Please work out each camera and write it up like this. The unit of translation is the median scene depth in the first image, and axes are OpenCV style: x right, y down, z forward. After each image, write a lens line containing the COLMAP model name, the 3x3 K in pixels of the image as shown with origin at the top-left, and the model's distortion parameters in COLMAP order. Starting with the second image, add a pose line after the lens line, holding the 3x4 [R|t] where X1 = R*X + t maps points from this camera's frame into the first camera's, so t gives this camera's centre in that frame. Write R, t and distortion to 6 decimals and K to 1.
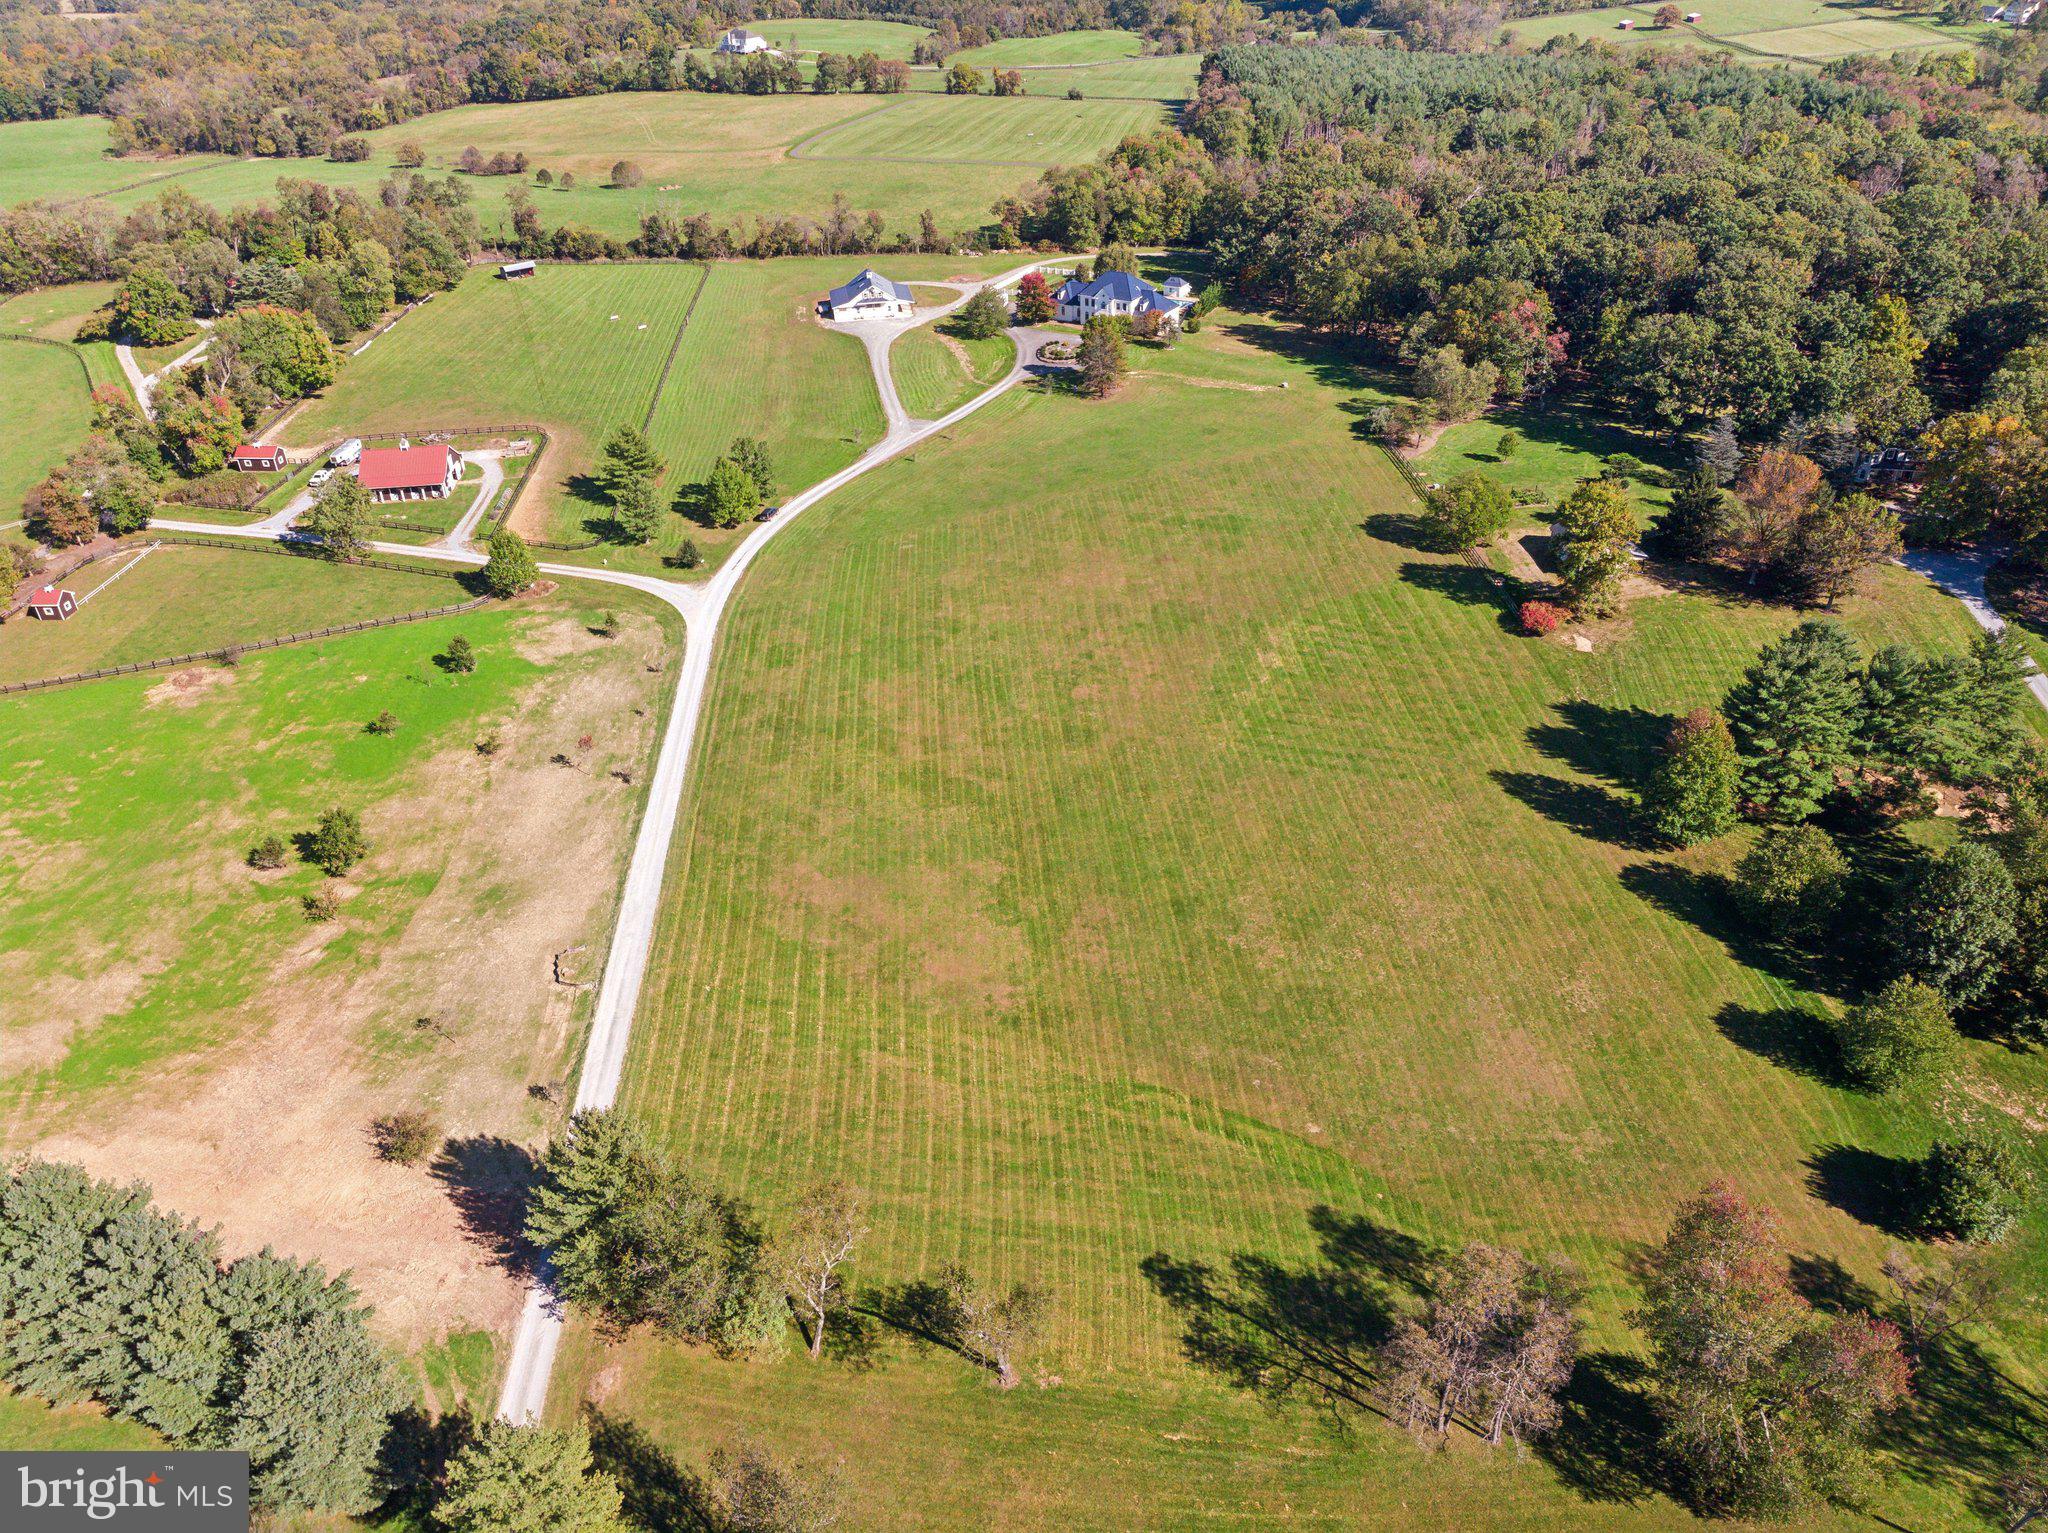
lens RADIAL K [[1530.5, 0, 1081.7], [0, 1530.5, 699.3], [0, 0, 1]] dist [-0.045784, 0.050624]
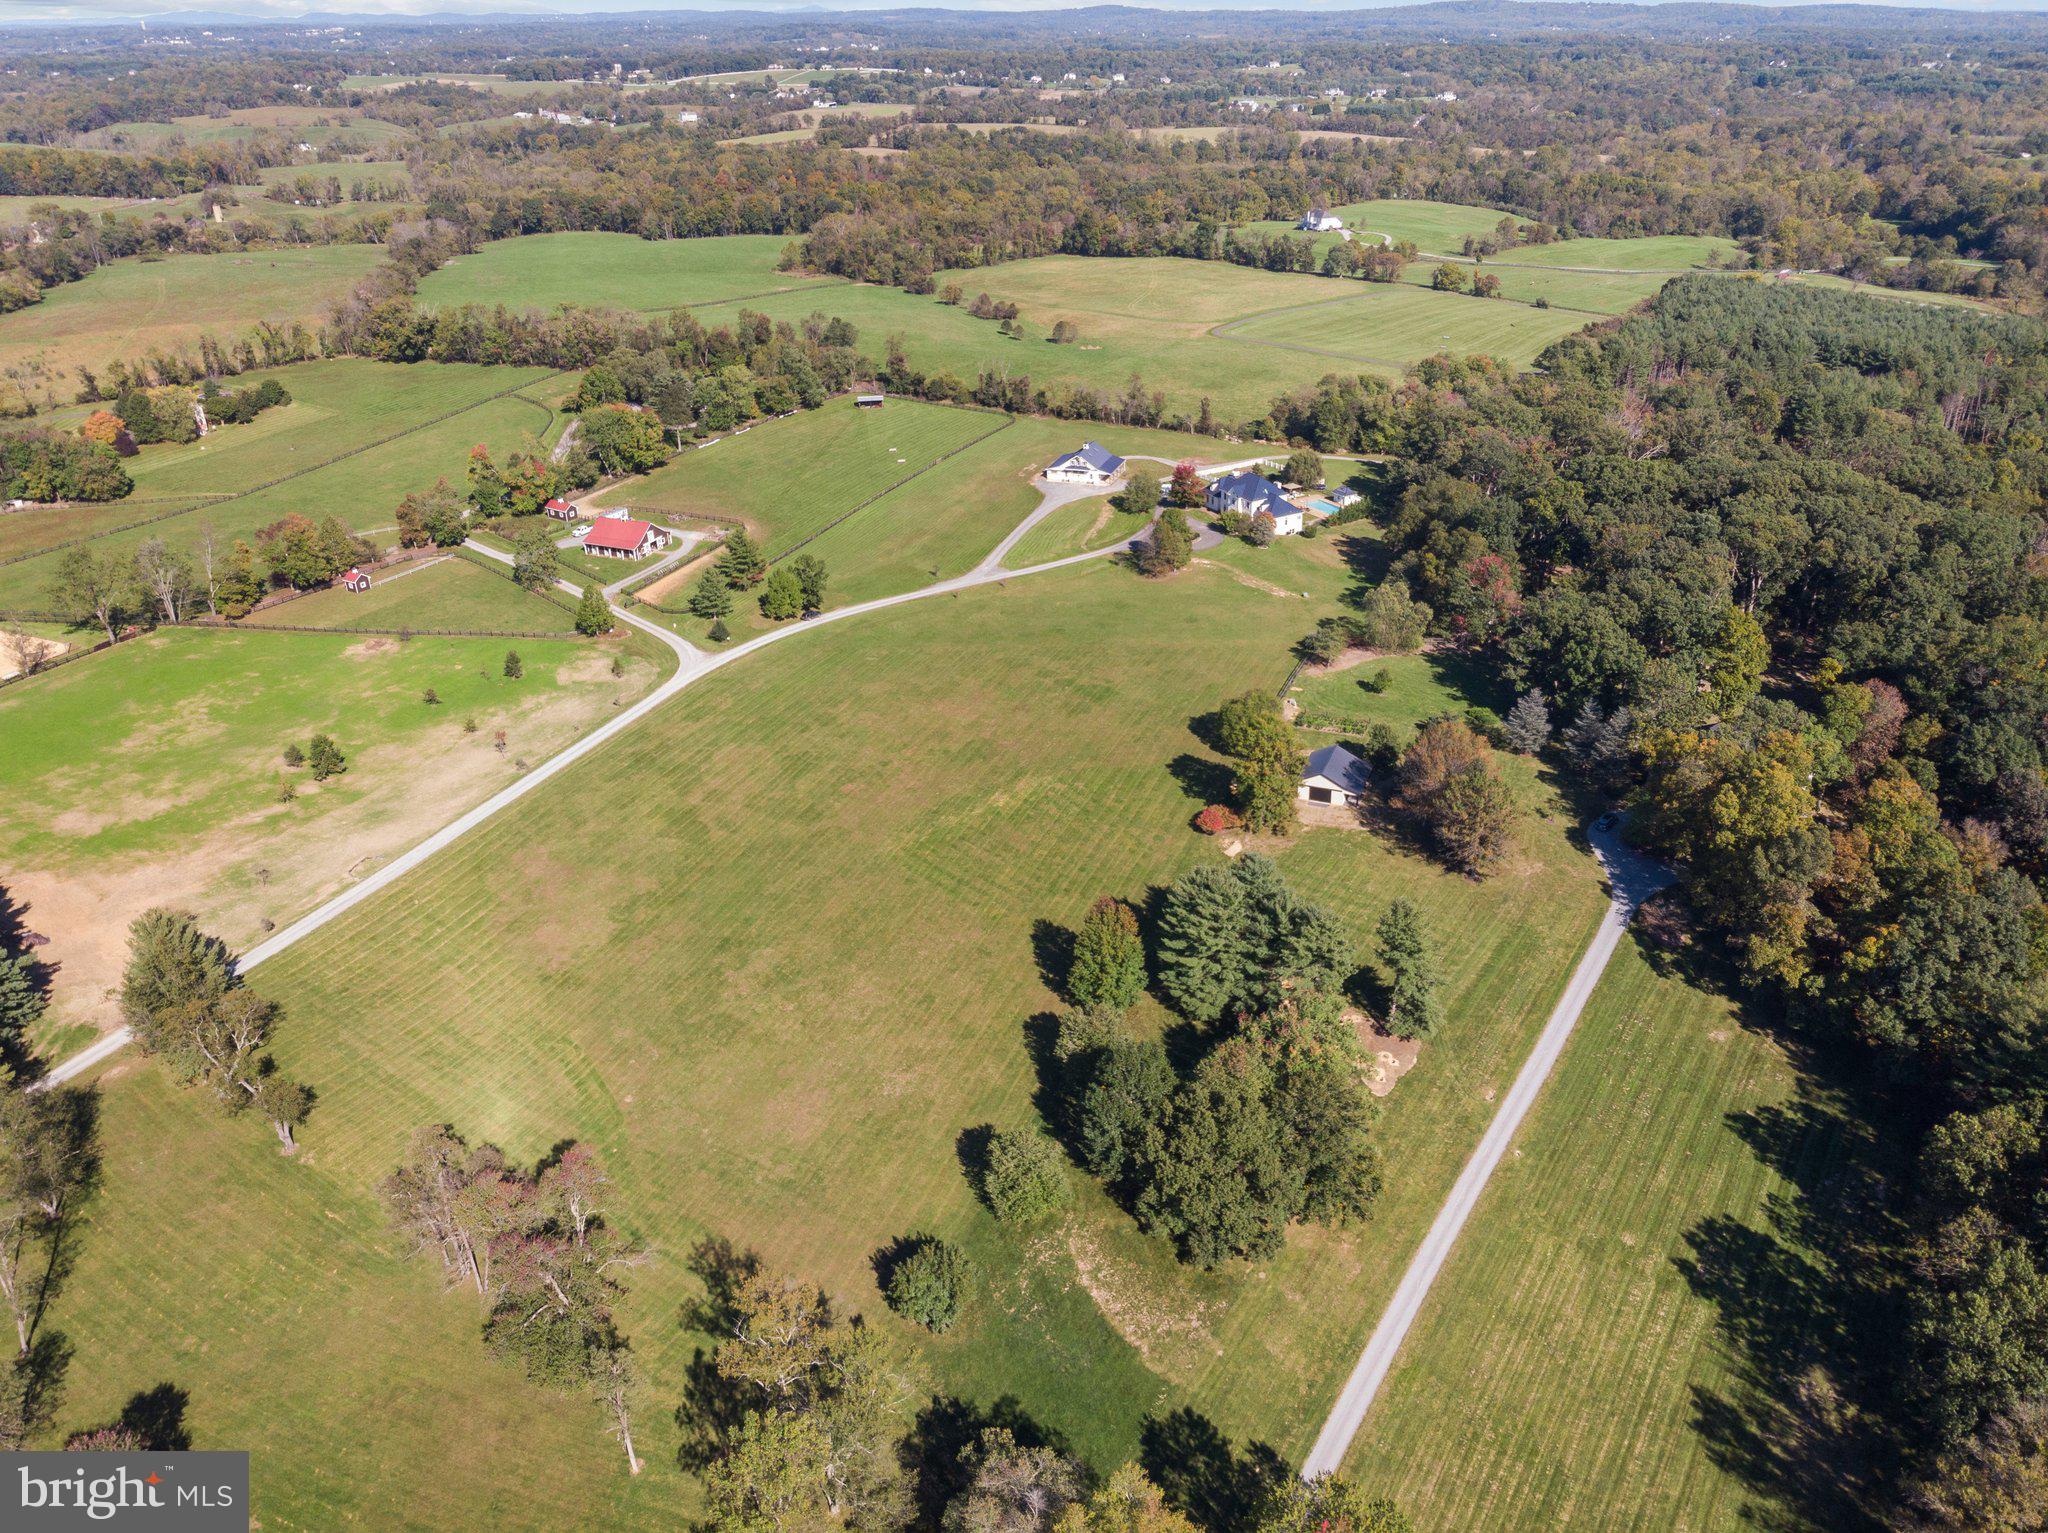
lens RADIAL K [[1500.8, 0, 1178.7], [0, 1500.8, 767.9], [0, 0, 1]] dist [-0.003374, -0.003259]
pose [[0.899051, 0.223389, -0.376569, 0.410816], [-0.239597, 0.970865, 0.003906, -0.052578], [0.366470, 0.086713, 0.926380, -0.042561]]
